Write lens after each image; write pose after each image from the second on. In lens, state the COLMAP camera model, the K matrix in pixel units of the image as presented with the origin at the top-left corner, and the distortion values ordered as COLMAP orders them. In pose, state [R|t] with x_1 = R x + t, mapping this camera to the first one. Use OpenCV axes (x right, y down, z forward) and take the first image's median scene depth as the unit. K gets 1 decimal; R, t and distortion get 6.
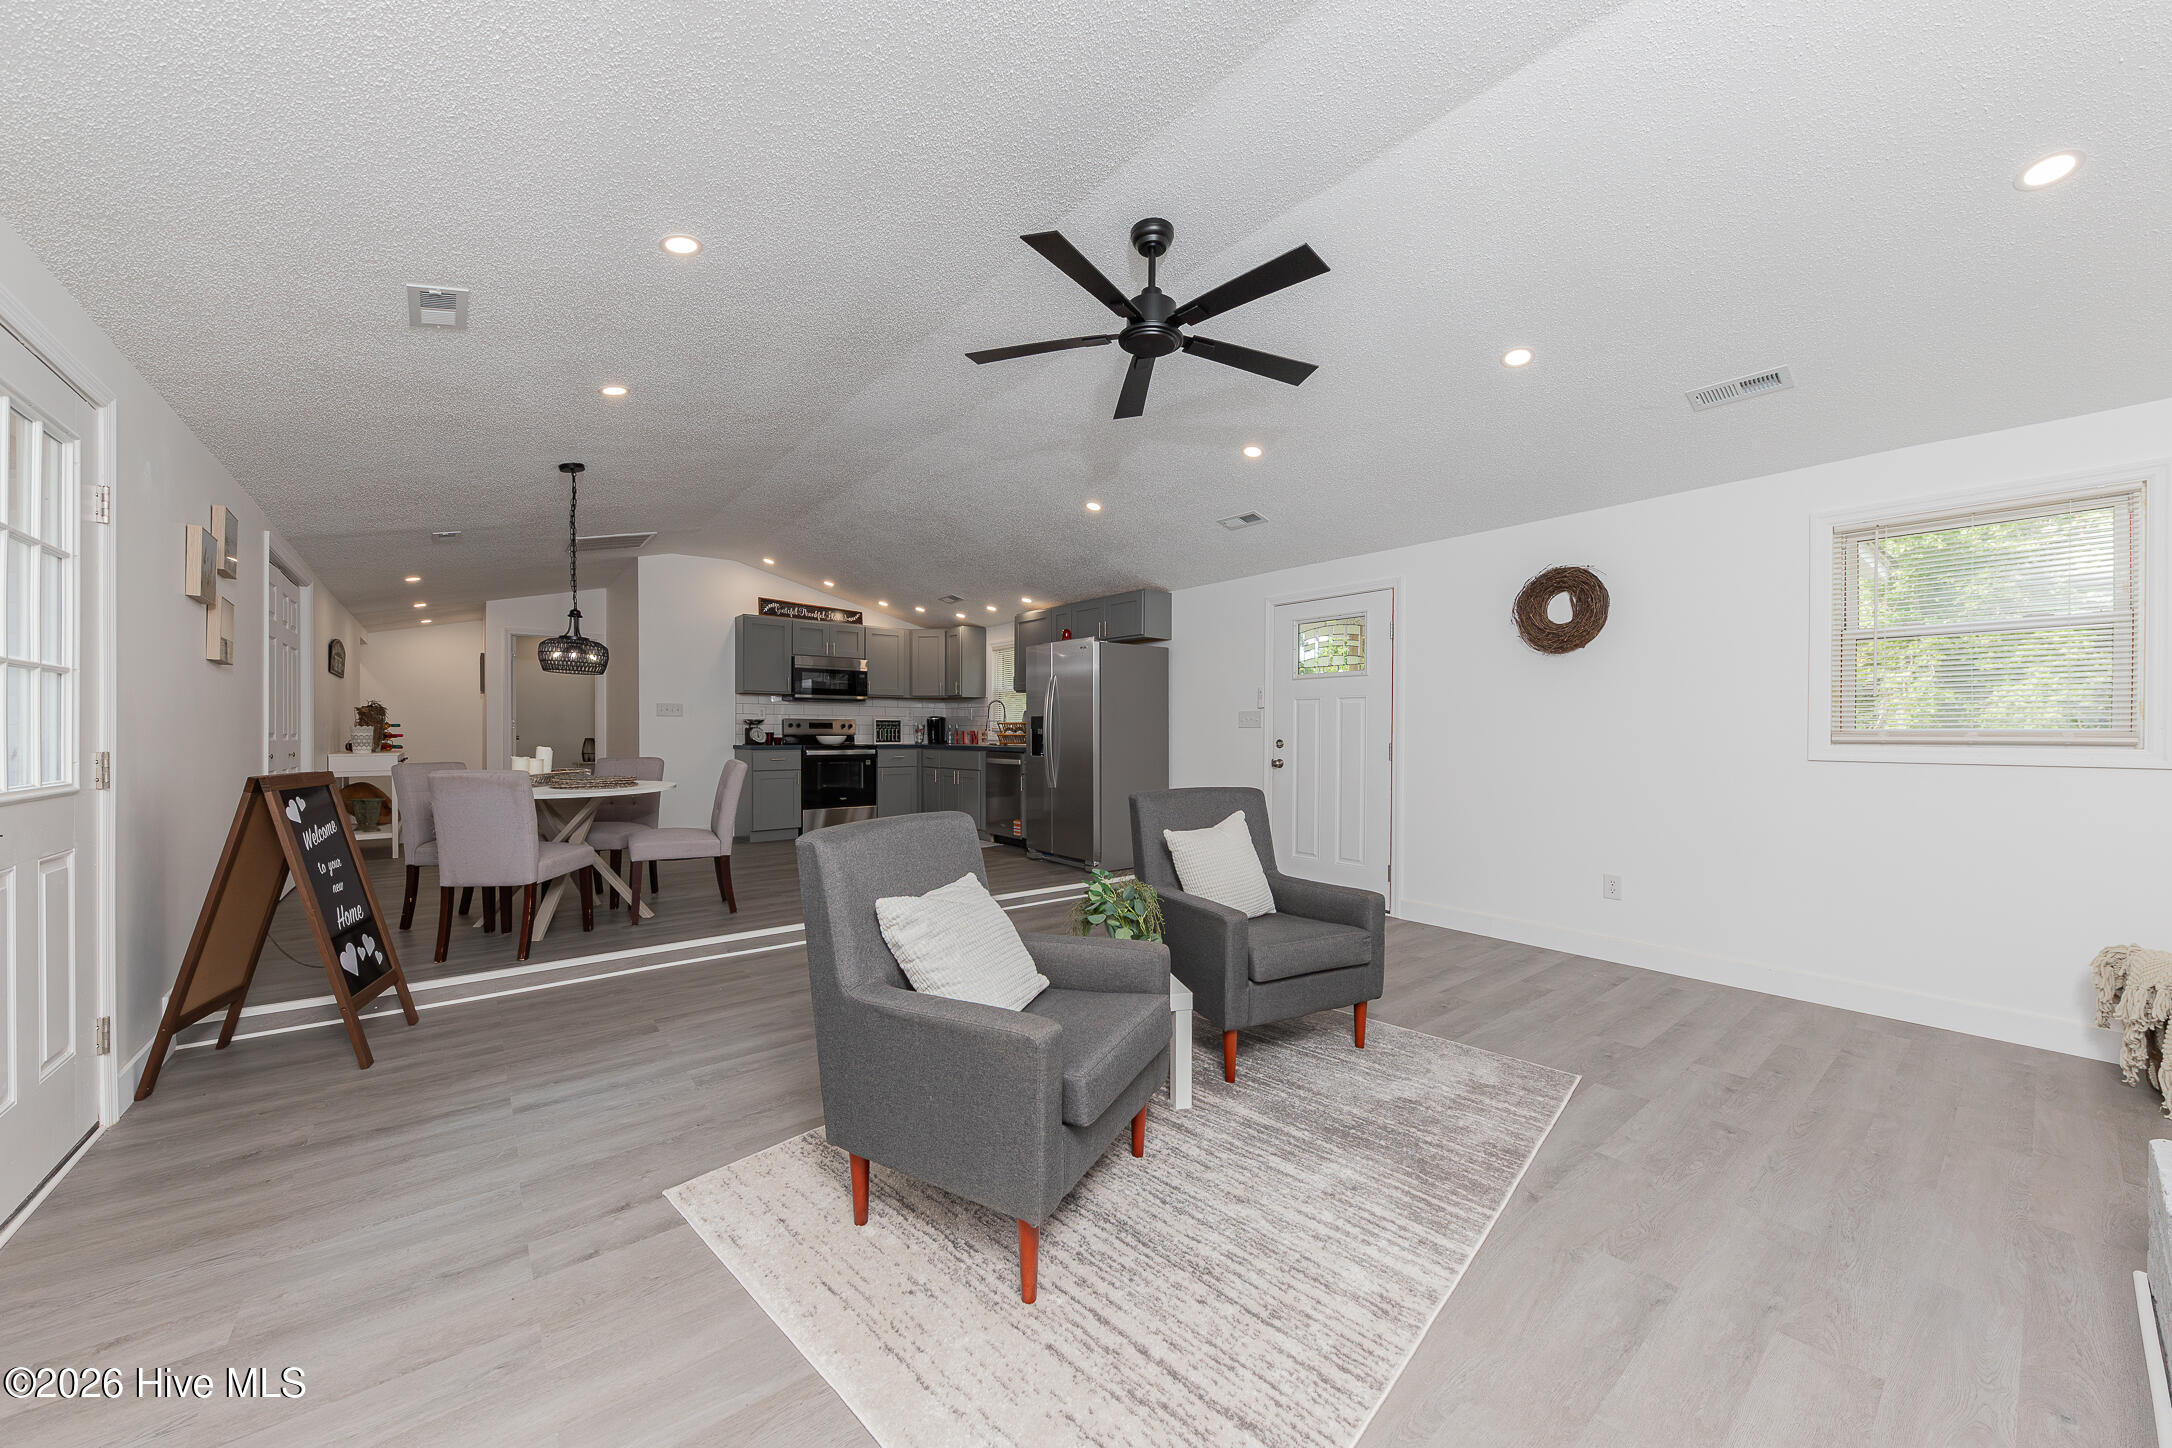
lens RADIAL K [[773.7, 0, 1091.3], [0, 773.7, 737.2], [0, 0, 1]] dist [0.011400, -0.005147]
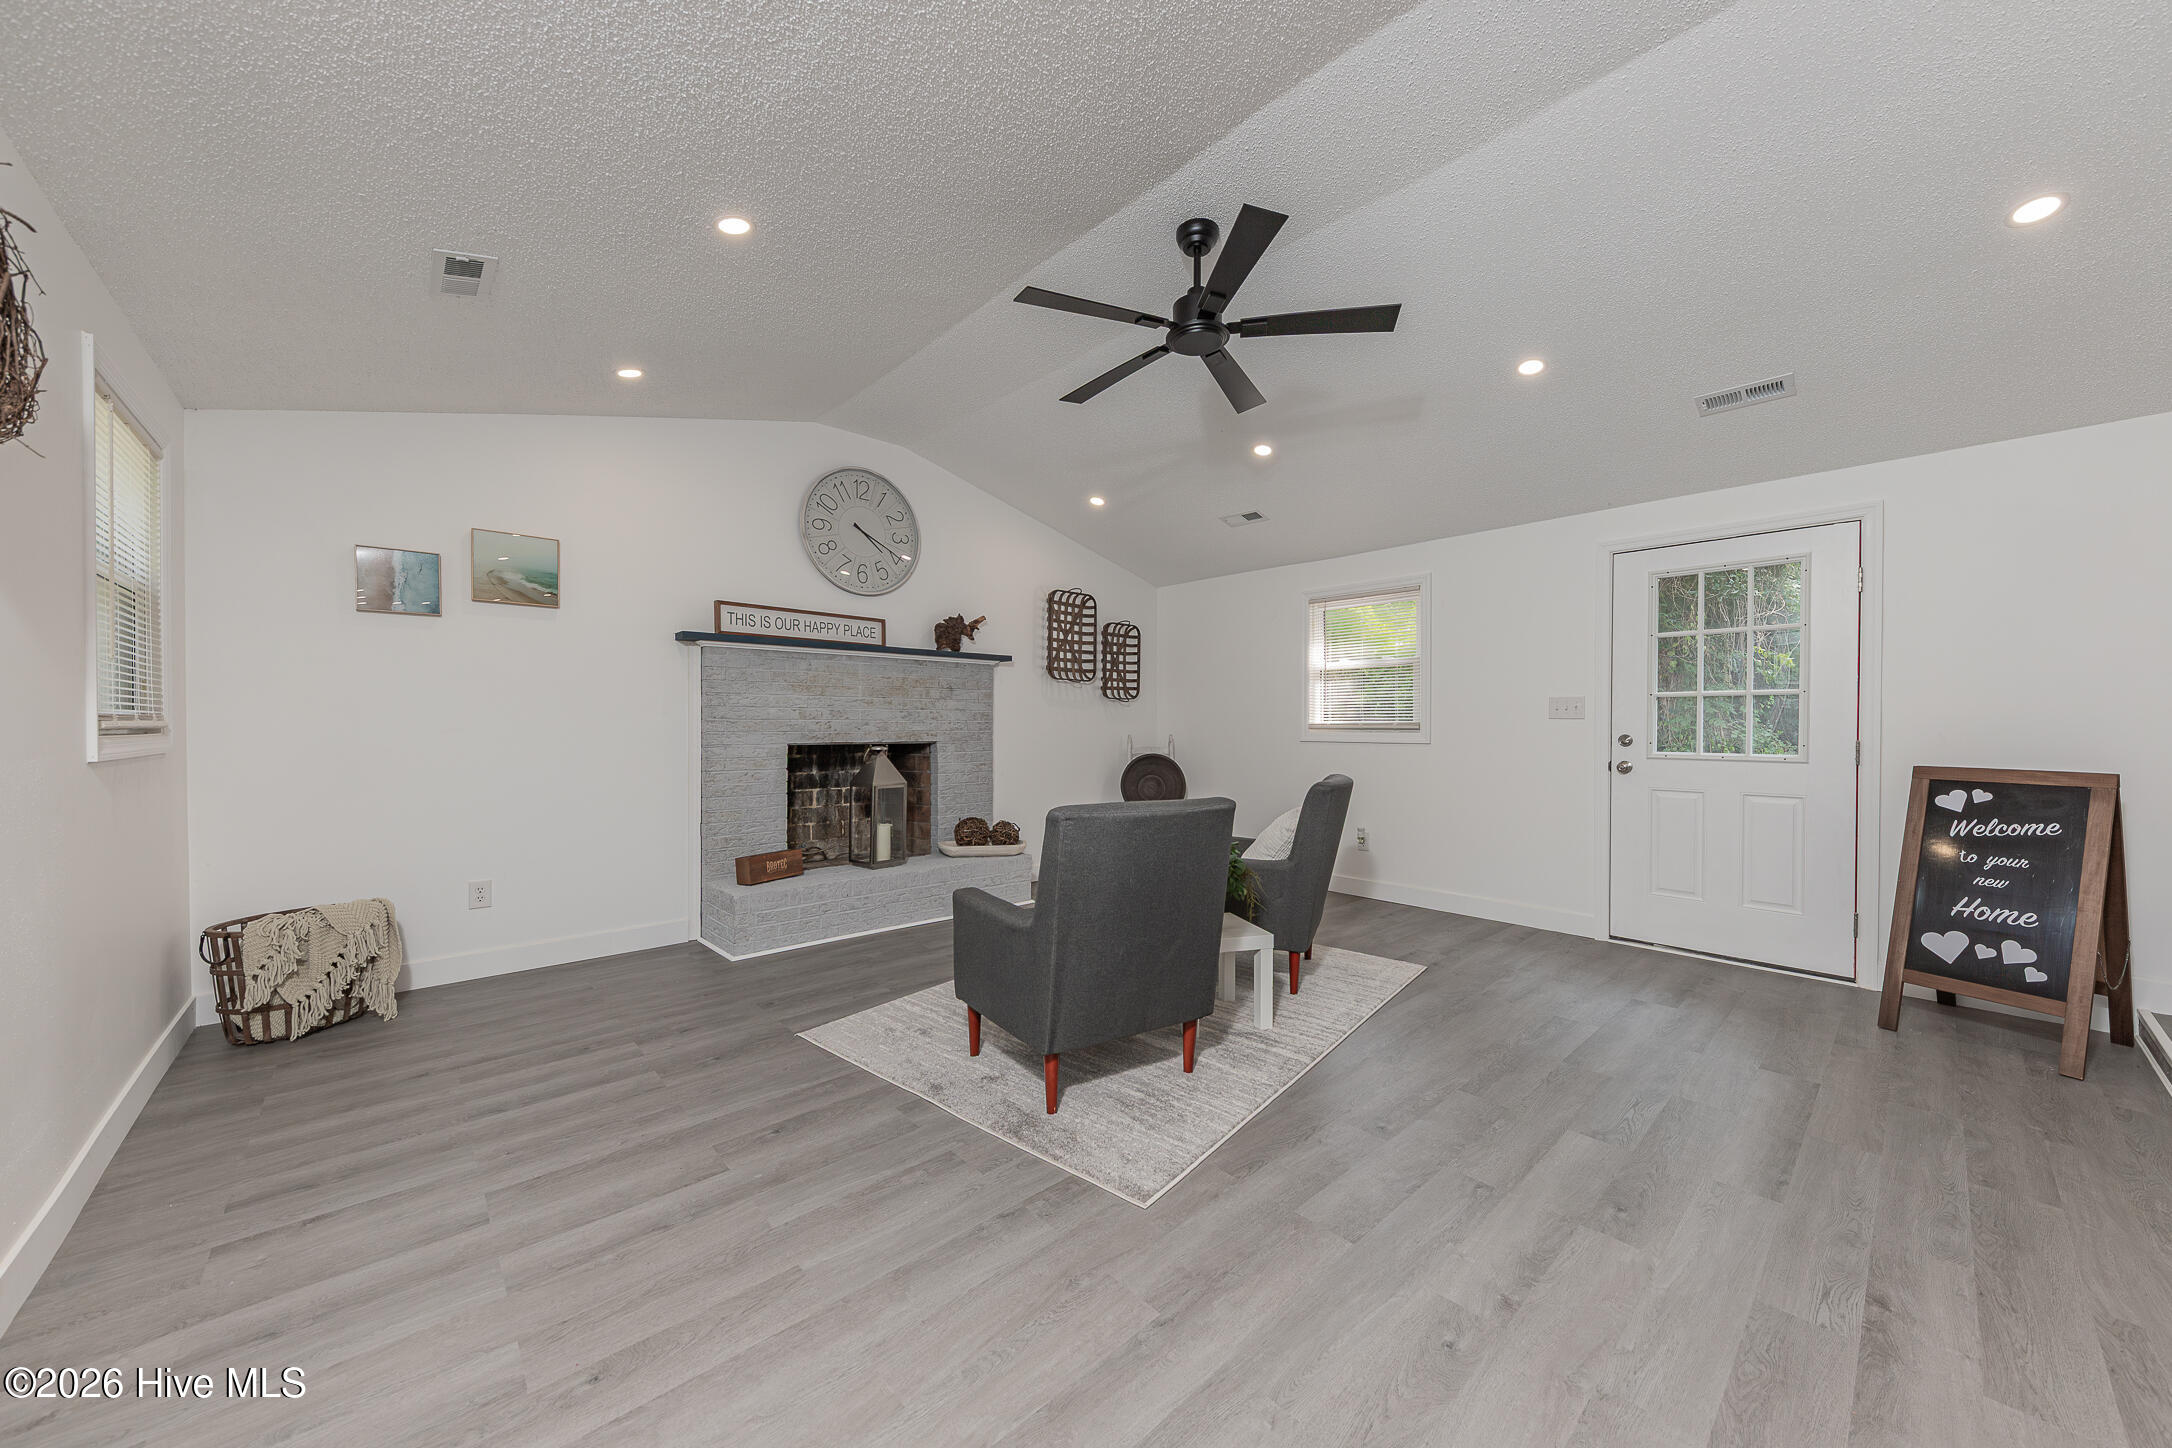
lens RADIAL K [[759.6, 0, 1086.6], [0, 759.6, 729.8], [0, 0, 1]] dist [0.010489, -0.004601]
pose [[-0.998159, -0.006187, -0.060332, 0.097846], [-0.007001, 0.999887, 0.013282, -0.002799], [0.060243, 0.013680, -0.998090, 0.699839]]
